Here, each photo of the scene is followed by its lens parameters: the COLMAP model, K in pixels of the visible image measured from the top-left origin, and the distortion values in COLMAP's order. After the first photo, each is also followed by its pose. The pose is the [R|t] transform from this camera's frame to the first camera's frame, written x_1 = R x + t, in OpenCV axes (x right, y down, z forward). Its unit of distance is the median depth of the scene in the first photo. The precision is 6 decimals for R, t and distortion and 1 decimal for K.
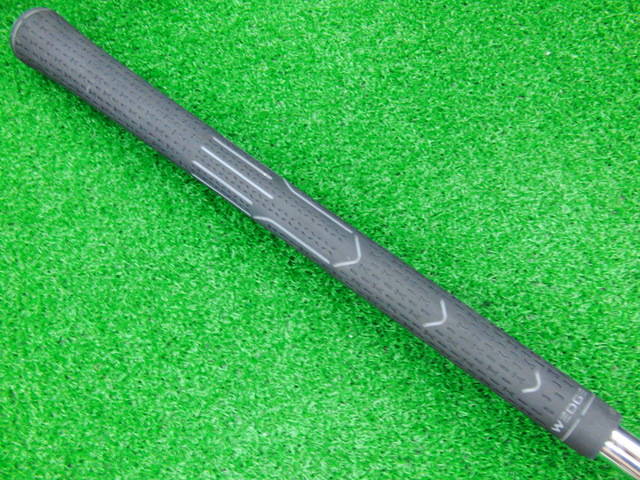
lens RADIAL K [[688.3, 0, 320.7], [0, 688.3, 239.7], [0, 0, 1]] dist [-0.042517, 0.000000]
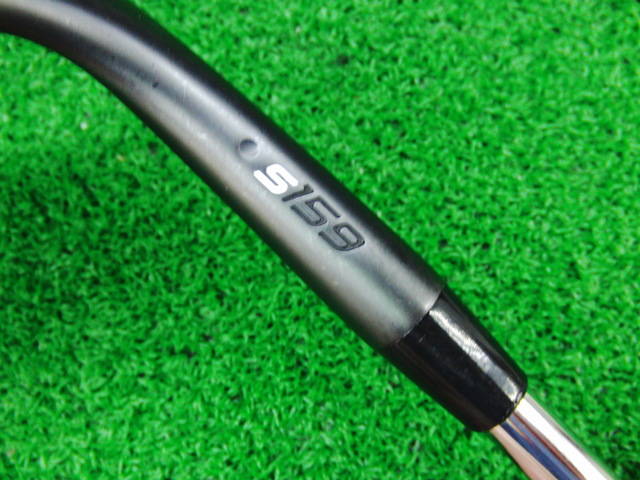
lens RADIAL K [[688.3, 0, 316.8], [0, 688.3, 235.4], [0, 0, 1]] dist [-0.042517, 0.000000]
pose [[0.992933, -0.034722, 0.113481, 0.157905], [0.016570, 0.987438, 0.157137, 0.144597], [-0.117512, -0.154146, 0.981035, 0.464476]]
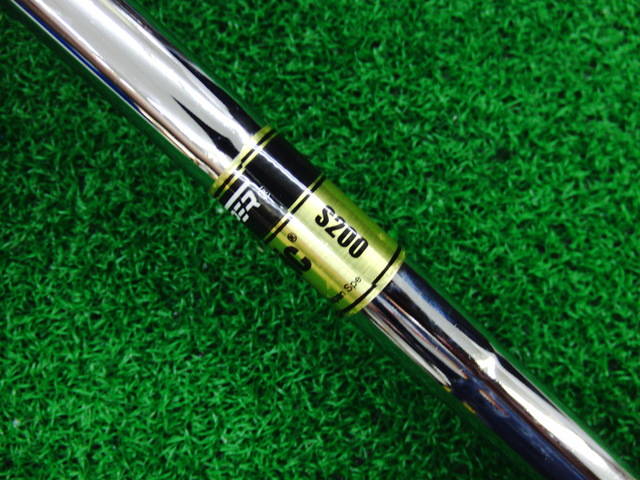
lens RADIAL K [[688.3, 0, 319.0], [0, 688.3, 241.7], [0, 0, 1]] dist [-0.042517, 0.000000]
pose [[0.985388, 0.027854, 0.168029, 0.032189], [-0.049277, 0.990969, 0.124711, 0.101017], [-0.163038, -0.131169, 0.977862, 0.538986]]
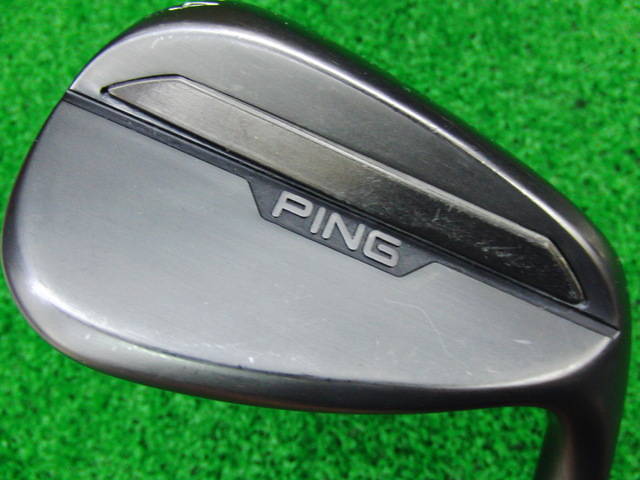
lens RADIAL K [[688.3, 0, 320.2], [0, 688.3, 242.9], [0, 0, 1]] dist [-0.042517, 0.000000]
pose [[0.994723, -0.095321, 0.037960, -0.042559], [0.089217, 0.986296, 0.138785, 0.112424], [-0.050668, -0.134666, 0.989595, 0.353968]]
